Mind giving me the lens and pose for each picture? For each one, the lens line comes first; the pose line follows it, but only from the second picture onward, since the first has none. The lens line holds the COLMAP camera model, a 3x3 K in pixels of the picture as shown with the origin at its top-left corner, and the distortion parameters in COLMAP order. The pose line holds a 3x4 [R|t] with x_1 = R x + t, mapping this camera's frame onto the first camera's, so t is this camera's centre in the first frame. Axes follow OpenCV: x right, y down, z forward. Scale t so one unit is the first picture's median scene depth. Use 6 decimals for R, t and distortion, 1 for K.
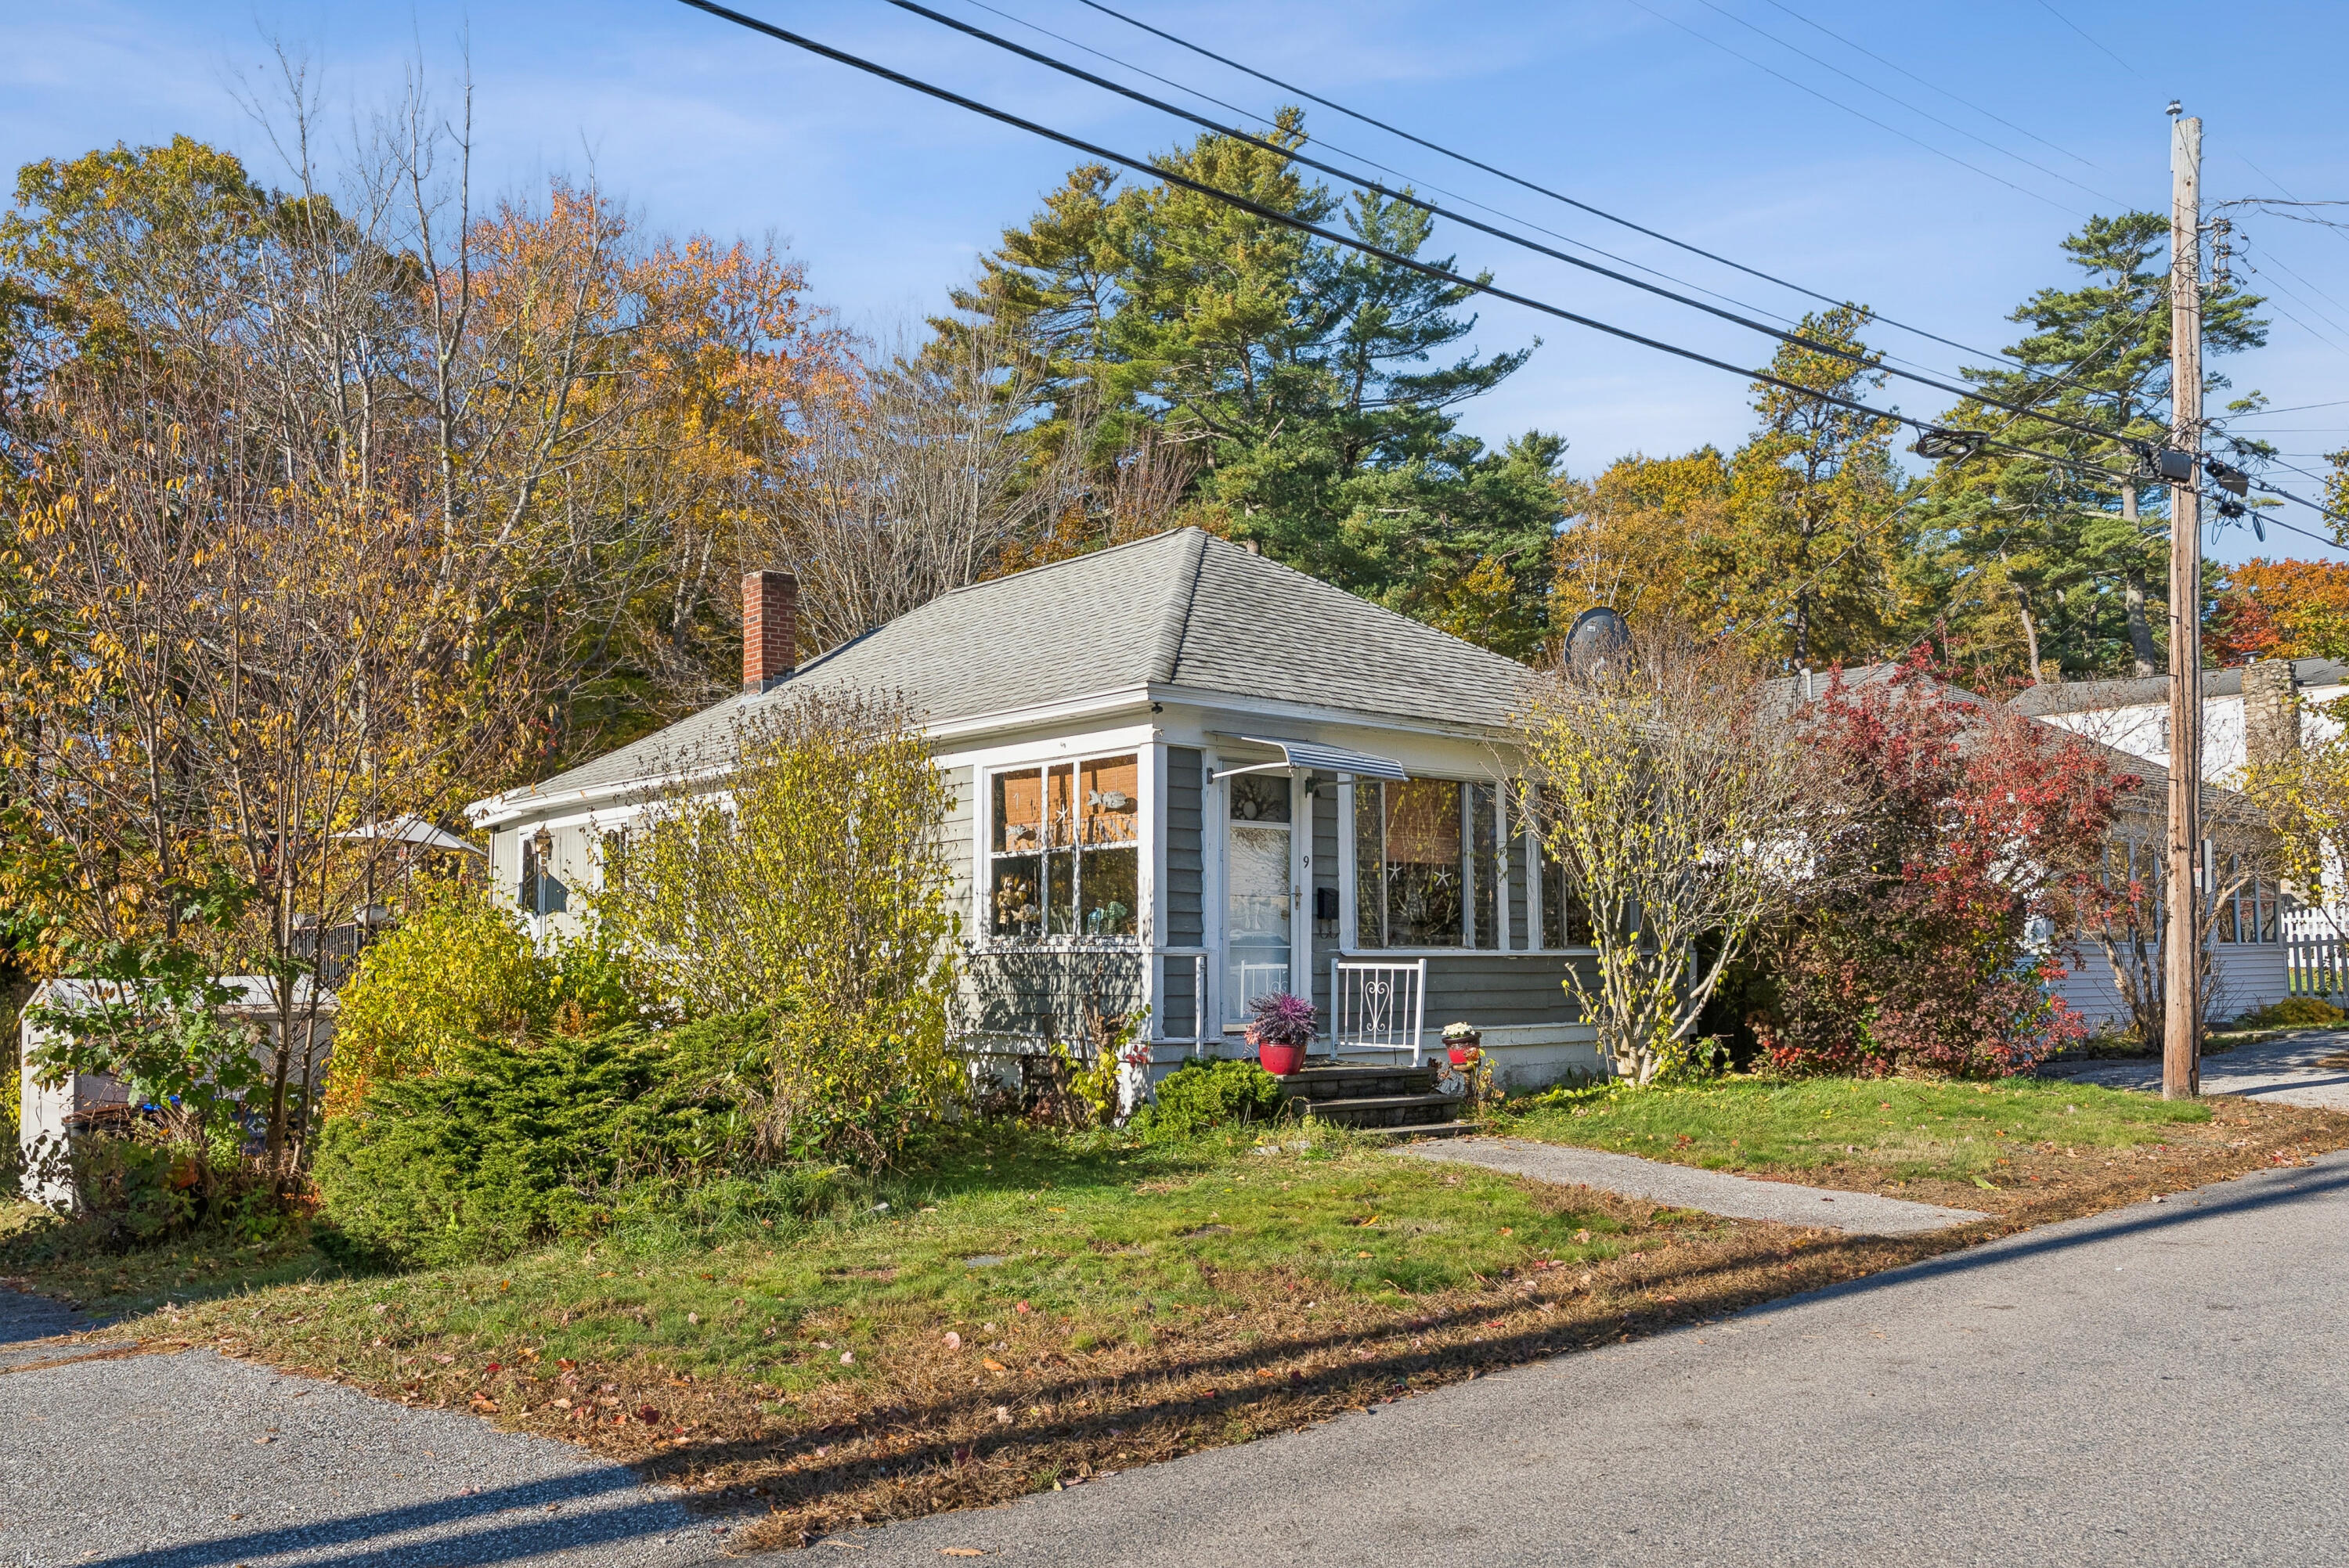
lens RADIAL K [[1904.0, 0, 1211.4], [0, 1904.0, 872.7], [0, 0, 1]] dist [0.010988, -0.006047]
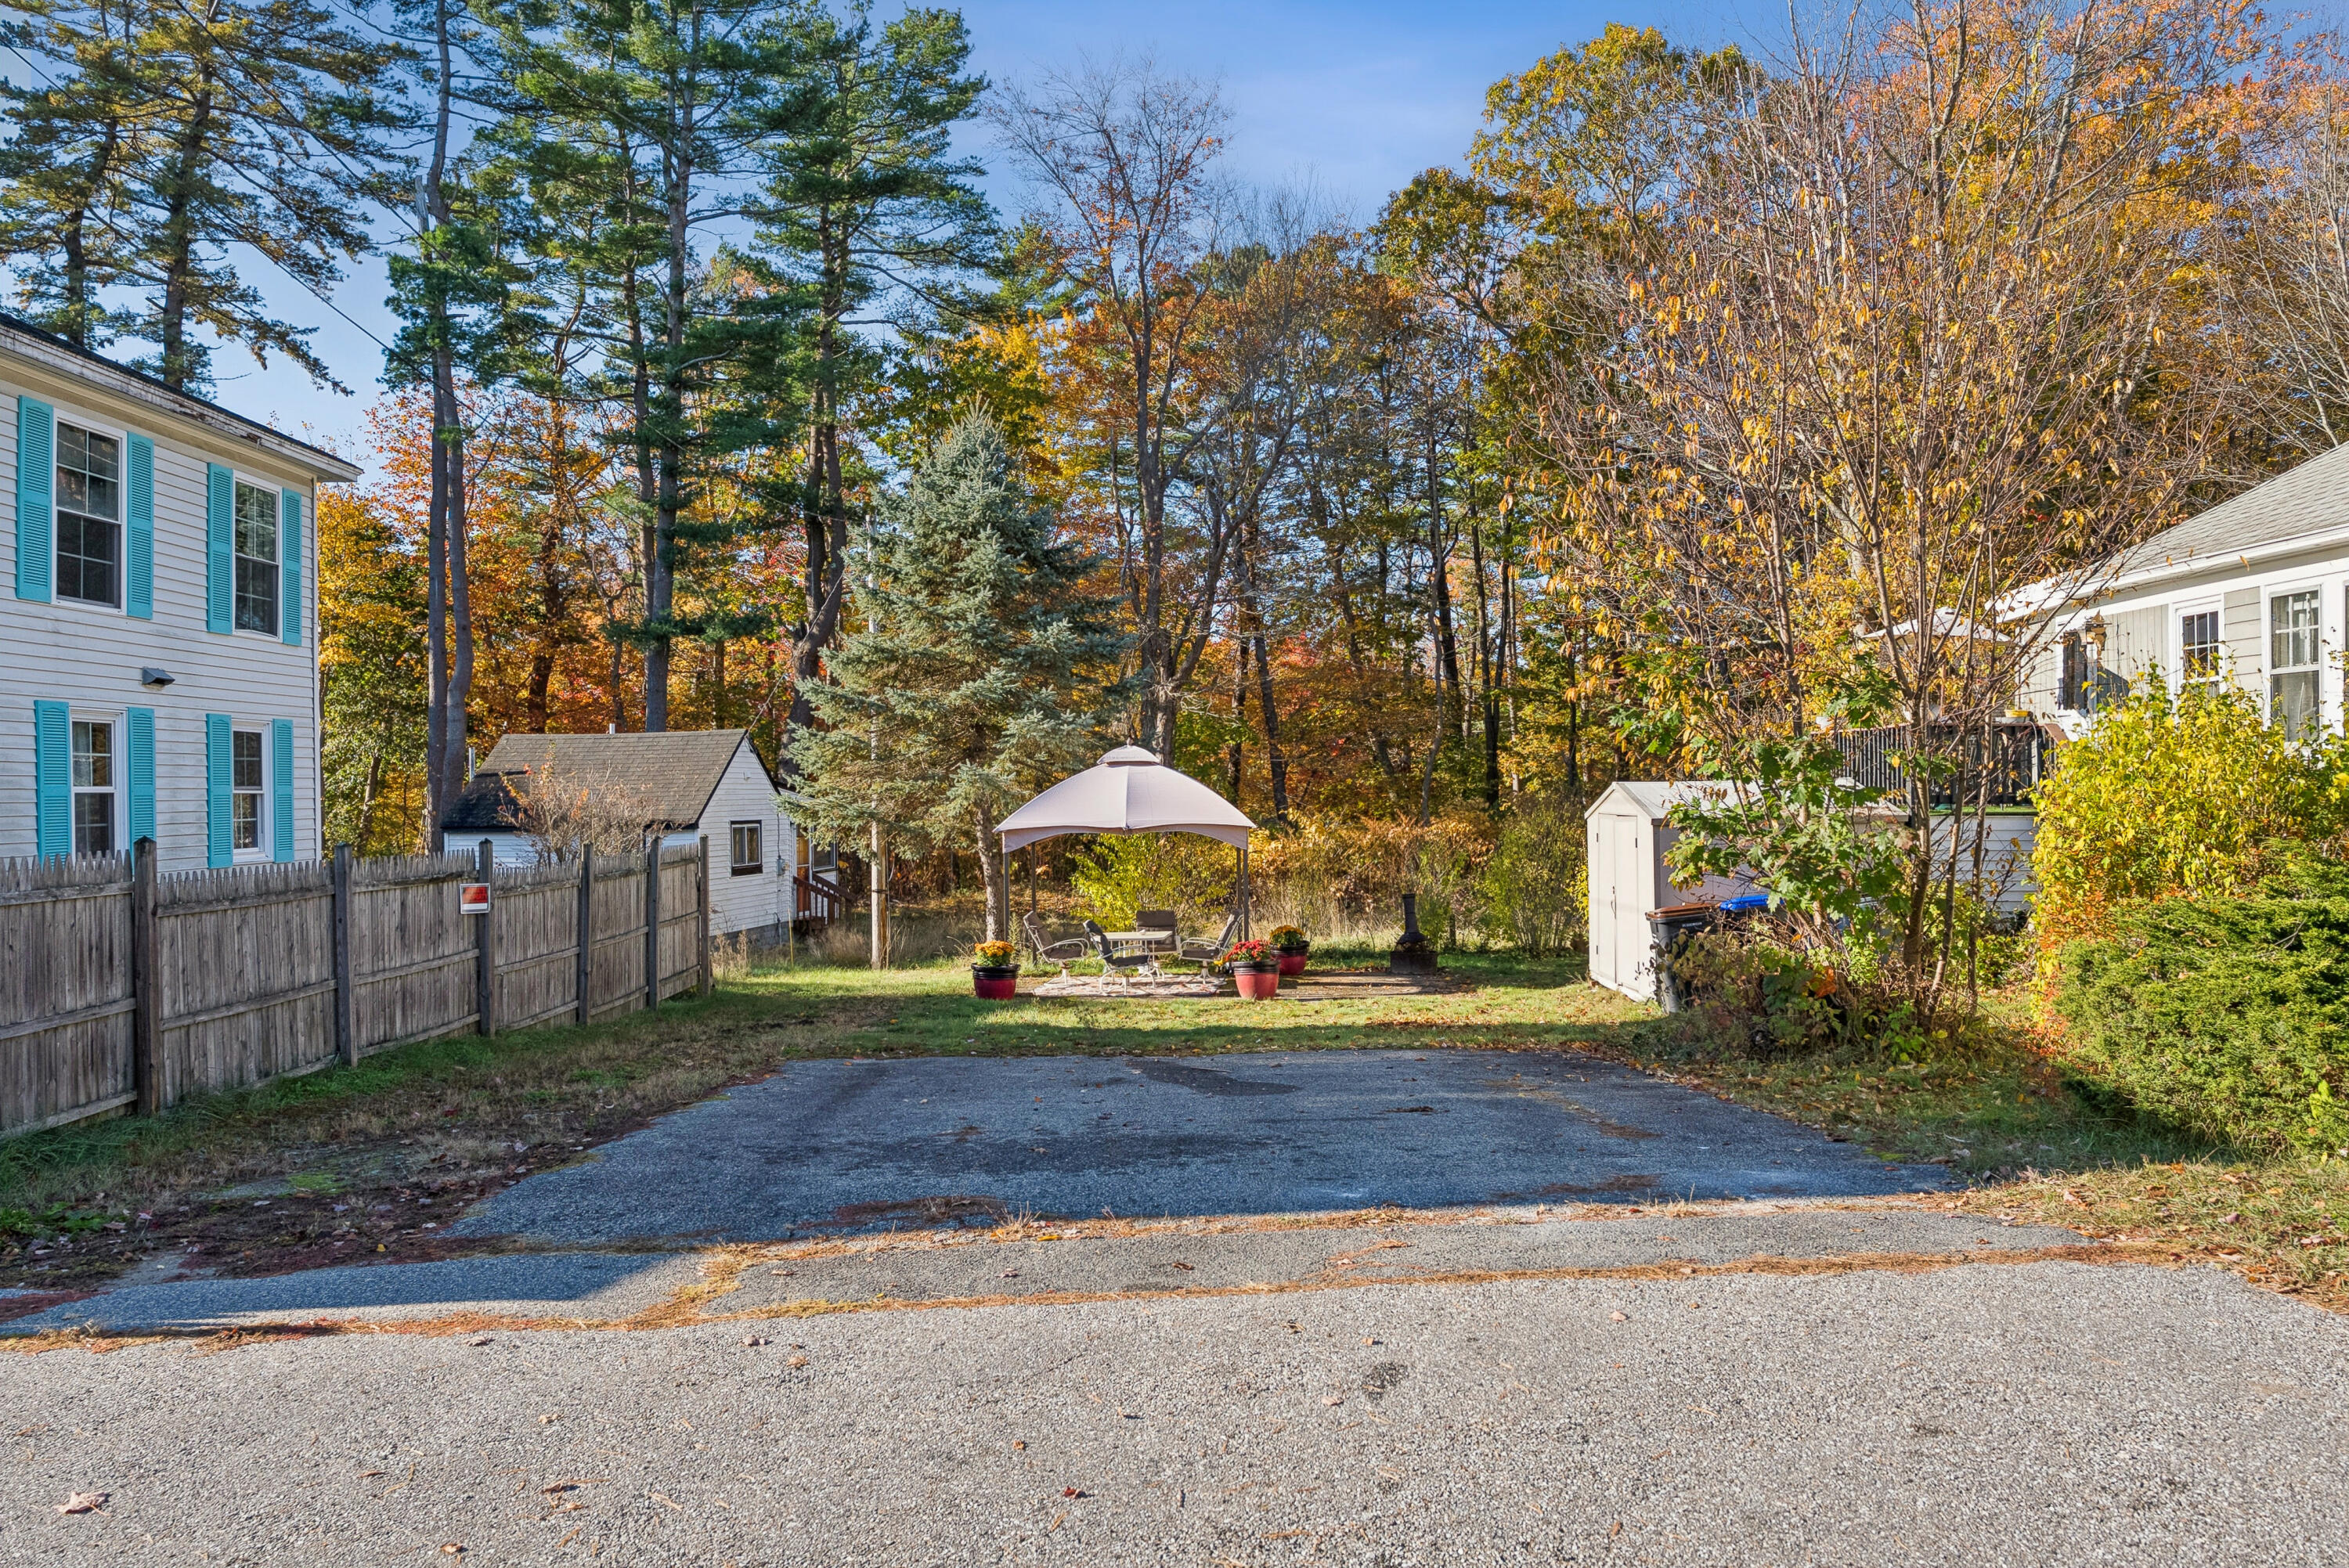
lens RADIAL K [[1742.6, 0, 1174.3], [0, 1742.6, 784.6], [0, 0, 1]] dist [0.004474, 0.000541]
pose [[0.761247, 0.001567, -0.648461, -0.144926], [0.033055, 0.998603, 0.041217, 0.007916], [0.647619, -0.052811, 0.760132, 0.087064]]
